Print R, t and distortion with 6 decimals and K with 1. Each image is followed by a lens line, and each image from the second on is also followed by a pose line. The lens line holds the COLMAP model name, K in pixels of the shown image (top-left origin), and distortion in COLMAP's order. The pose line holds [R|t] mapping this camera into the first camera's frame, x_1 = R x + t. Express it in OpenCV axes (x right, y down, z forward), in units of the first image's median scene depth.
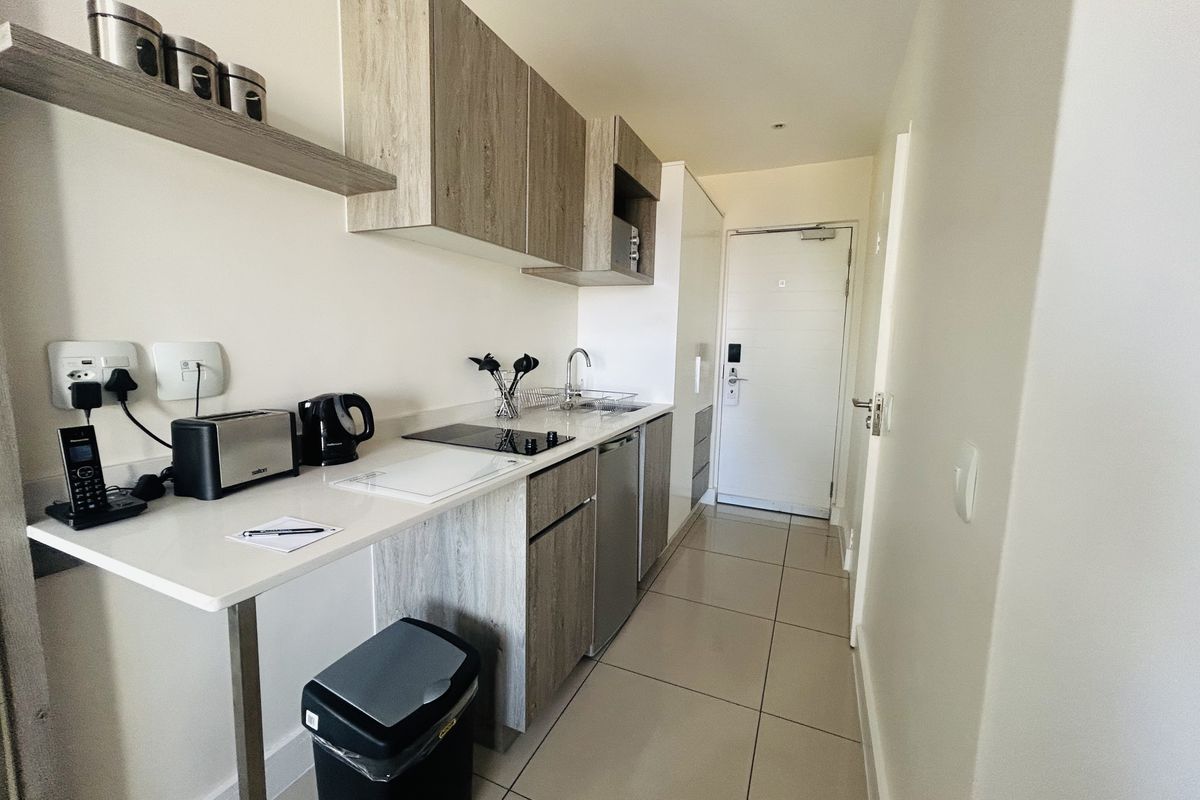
lens RADIAL K [[489.3, 0, 597.8], [0, 489.3, 397.2], [0, 0, 1]] dist [0.000336, 0.000823]
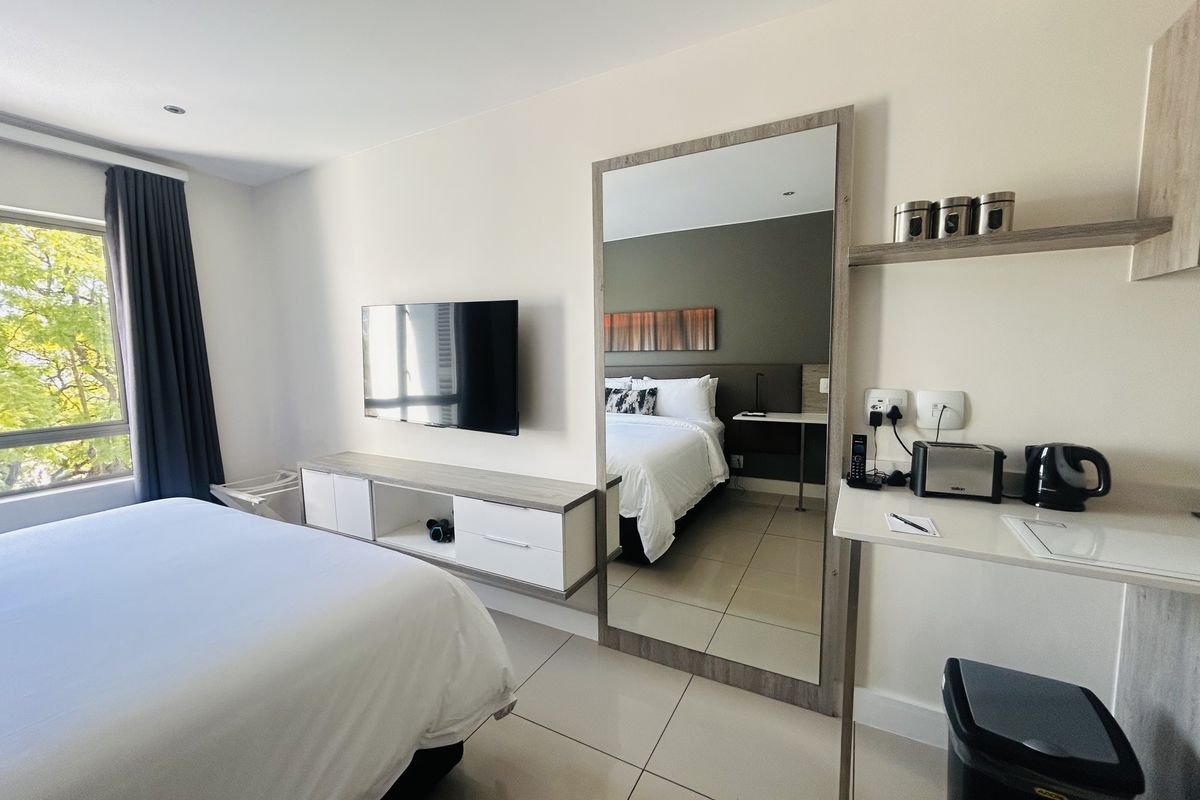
lens RADIAL K [[489.3, 0, 595.3], [0, 489.3, 394.4], [0, 0, 1]] dist [0.000336, 0.000823]
pose [[-0.077322, 0.070525, -0.994509, 0.758863], [-0.109276, 0.990886, 0.078764, -0.110986], [0.991000, 0.114766, -0.068910, 0.073055]]
